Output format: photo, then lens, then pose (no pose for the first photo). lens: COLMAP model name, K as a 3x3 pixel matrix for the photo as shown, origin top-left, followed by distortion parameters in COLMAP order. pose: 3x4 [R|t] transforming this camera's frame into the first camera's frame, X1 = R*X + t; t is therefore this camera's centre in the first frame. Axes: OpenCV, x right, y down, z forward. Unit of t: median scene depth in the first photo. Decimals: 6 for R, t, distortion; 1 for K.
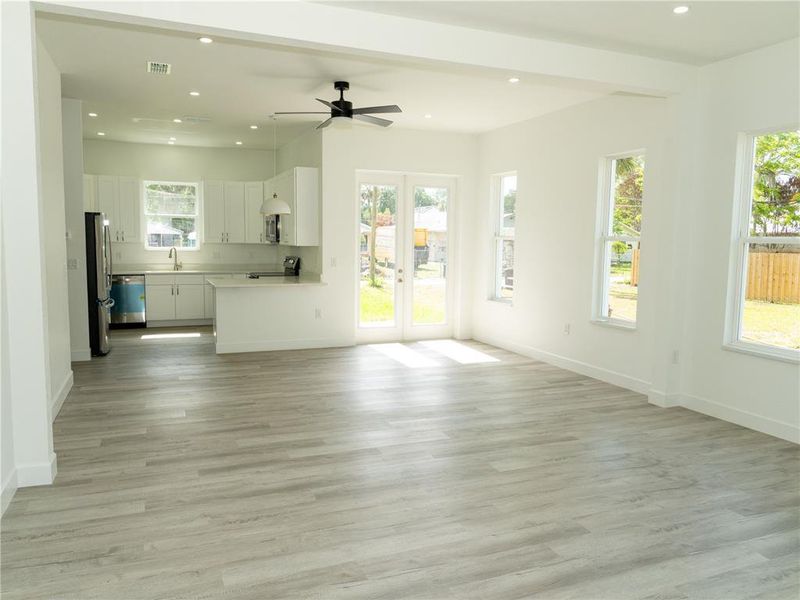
lens RADIAL K [[606.0, 0, 406.1], [0, 606.0, 302.1], [0, 0, 1]] dist [-0.023870, 0.009655]
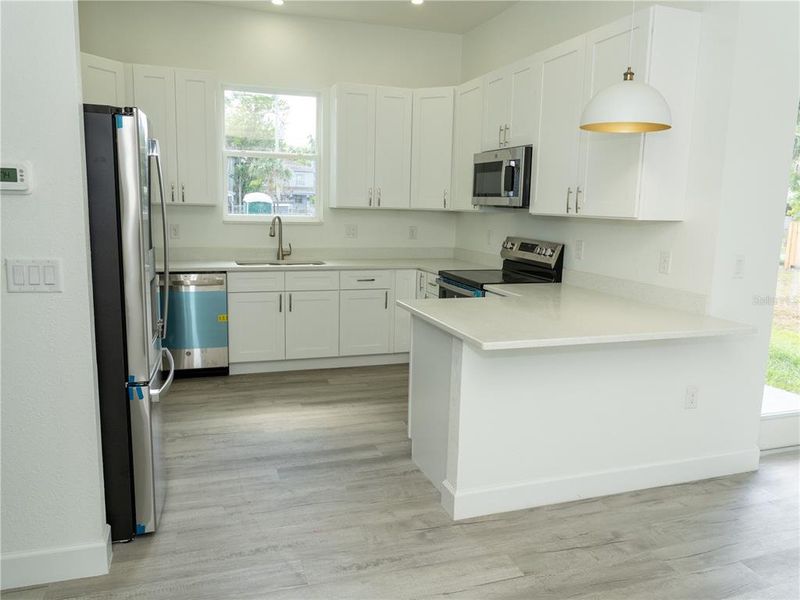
lens RADIAL K [[606.0, 0, 406.1], [0, 606.0, 302.1], [0, 0, 1]] dist [-0.023870, 0.009655]
pose [[0.998314, 0.019910, -0.054528, -0.483083], [-0.016824, 0.998262, 0.056475, -0.094957], [0.055558, -0.055463, 0.996914, 0.961718]]
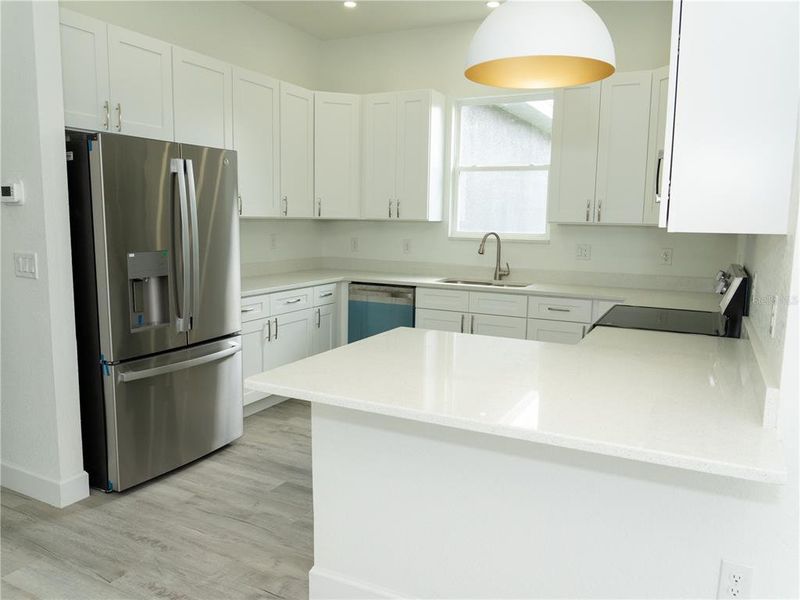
lens RADIAL K [[606.0, 0, 406.1], [0, 606.0, 302.1], [0, 0, 1]] dist [-0.023870, 0.009655]
pose [[0.653137, 0.103088, -0.750190, -0.124558], [-0.087270, 0.994336, 0.060658, -0.115552], [0.752194, 0.025851, 0.658434, 1.248333]]
